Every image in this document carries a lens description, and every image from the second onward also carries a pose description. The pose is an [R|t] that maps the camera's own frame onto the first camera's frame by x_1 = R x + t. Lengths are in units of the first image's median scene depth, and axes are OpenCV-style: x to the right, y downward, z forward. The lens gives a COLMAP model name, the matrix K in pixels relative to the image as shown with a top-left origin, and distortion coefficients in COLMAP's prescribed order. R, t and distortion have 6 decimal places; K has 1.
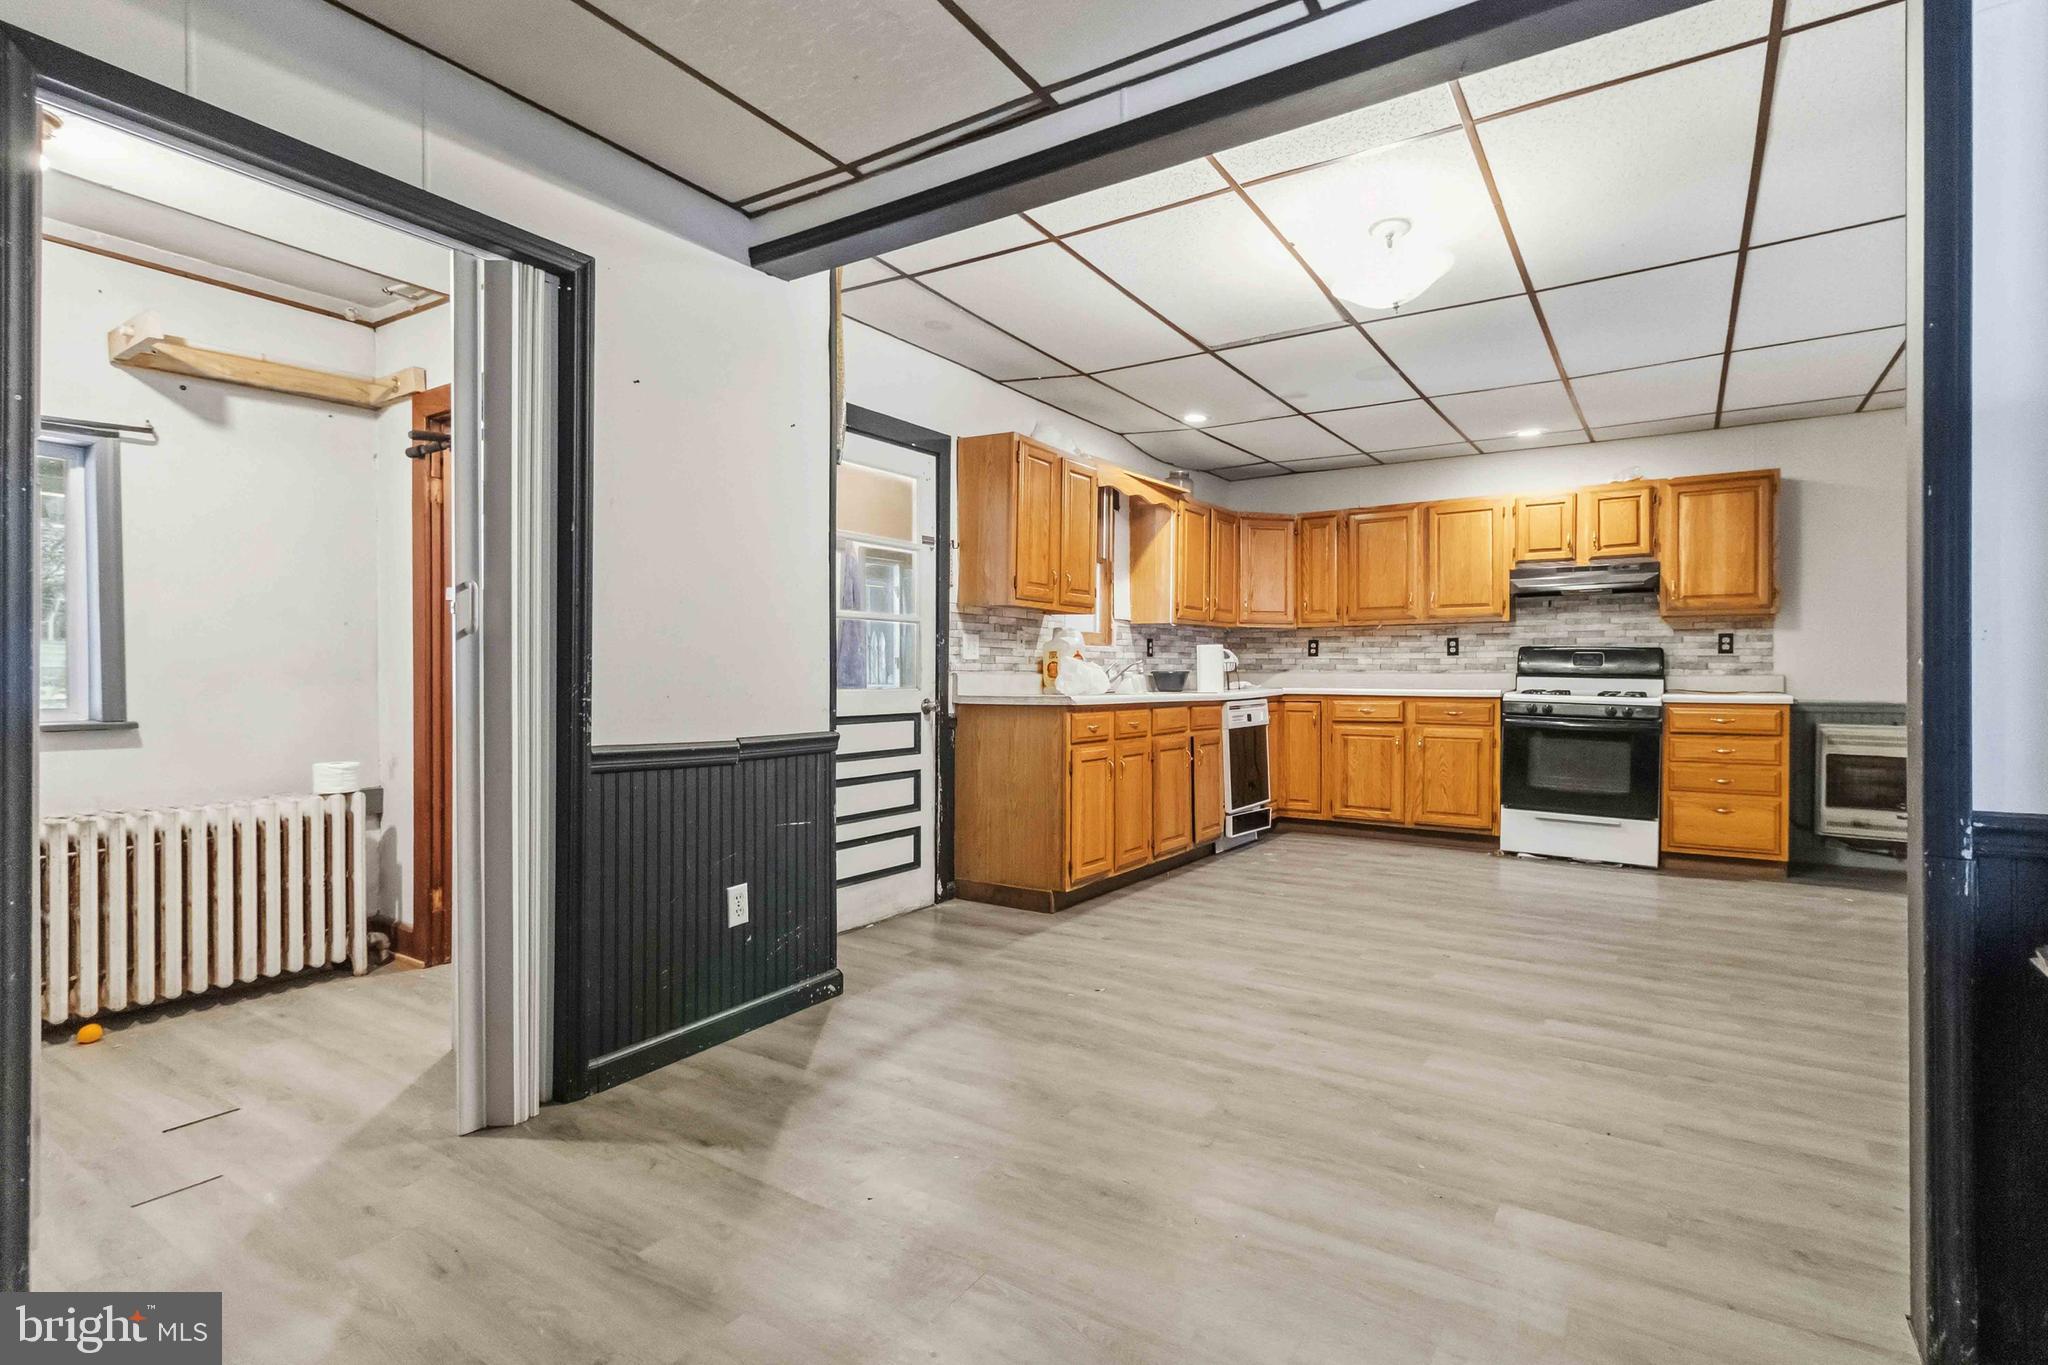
lens RADIAL K [[987.9, 0, 1033.2], [0, 987.9, 675.8], [0, 0, 1]] dist [0.000899, 0.000224]
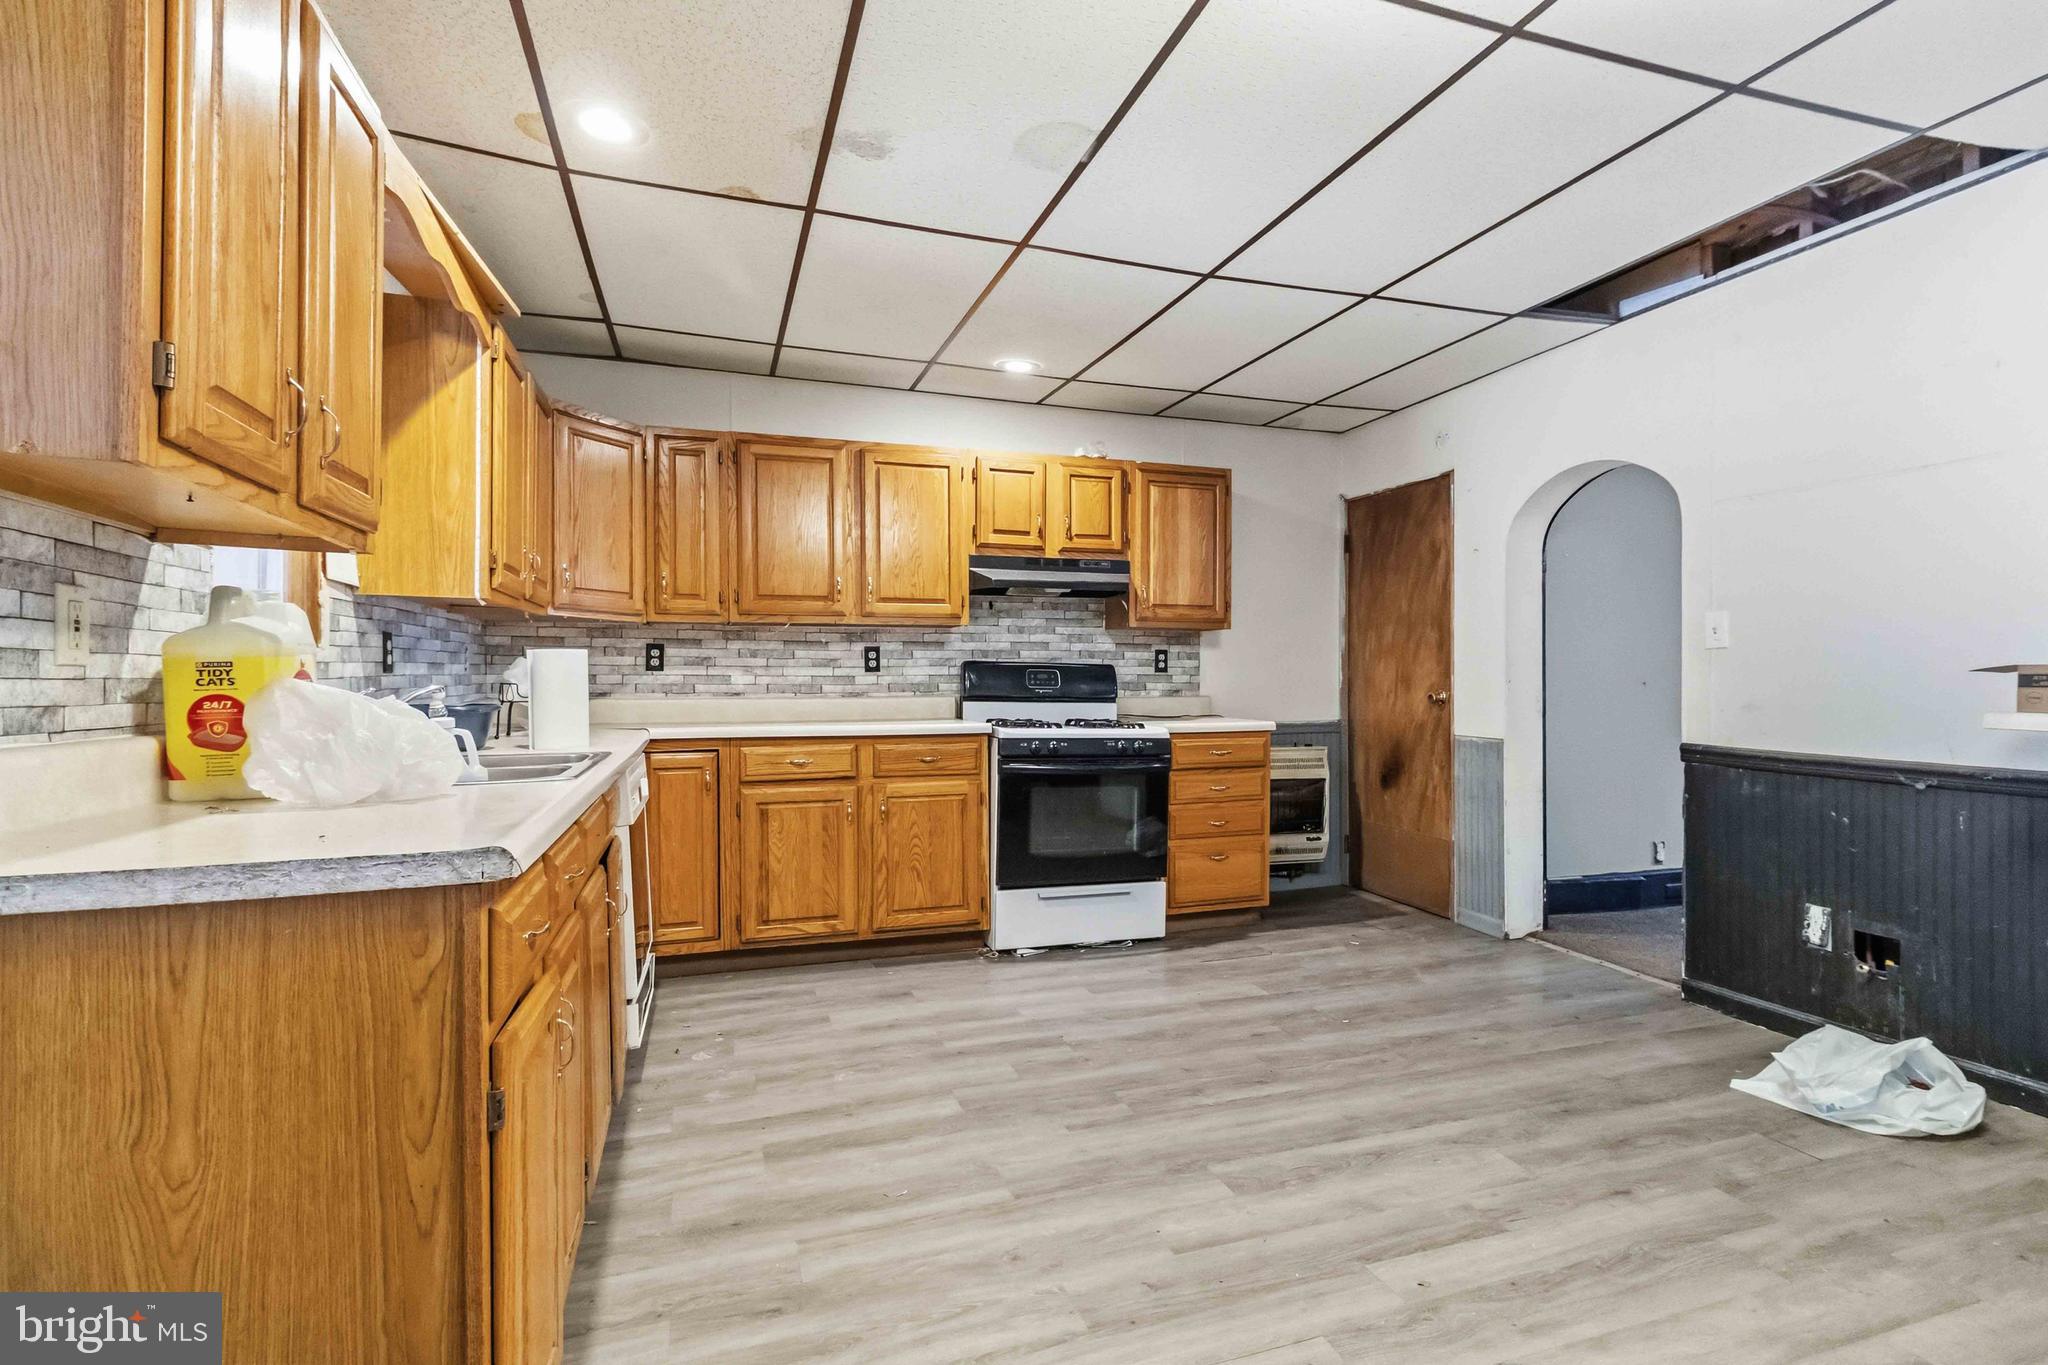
lens RADIAL K [[980.9, 0, 1049.0], [0, 980.9, 686.2], [0, 0, 1]] dist [0.000864, -0.000098]
pose [[0.603510, -0.007975, 0.797315, -0.061156], [0.004359, 0.999968, 0.006703, -0.016609], [-0.797343, -0.000569, 0.603526, 0.557629]]
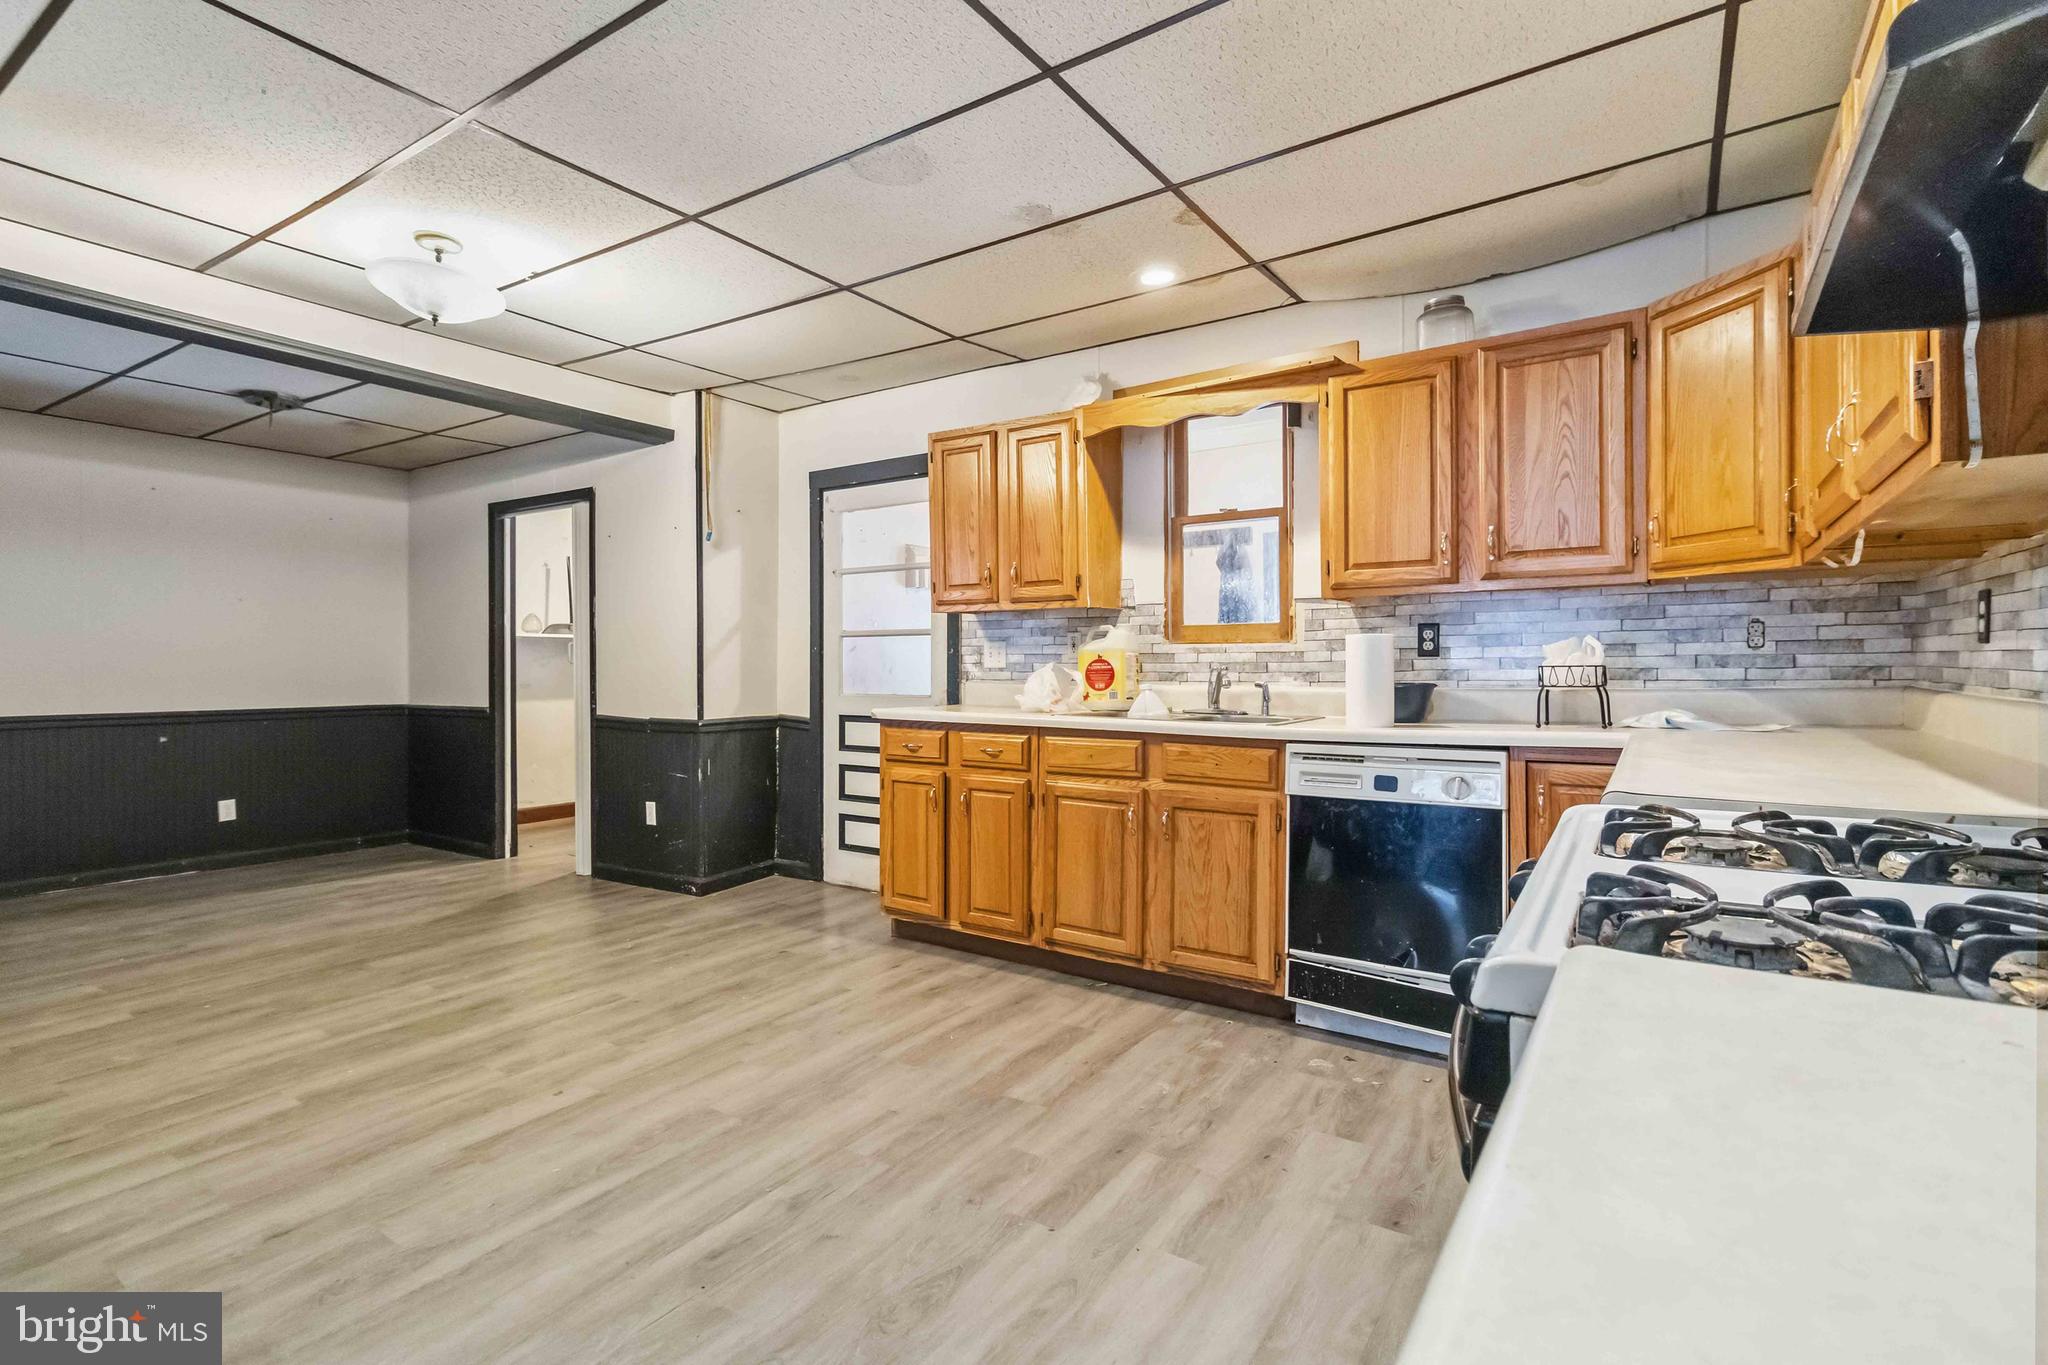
lens RADIAL K [[941.6, 0, 1034.2], [0, 941.6, 657.1], [0, 0, 1]] dist [0.001894, -0.000085]
pose [[-0.000829, -0.009958, -0.999950, 0.719845], [0.000342, 0.999950, -0.009958, -0.015191], [1.000000, -0.000351, -0.000826, 0.879982]]
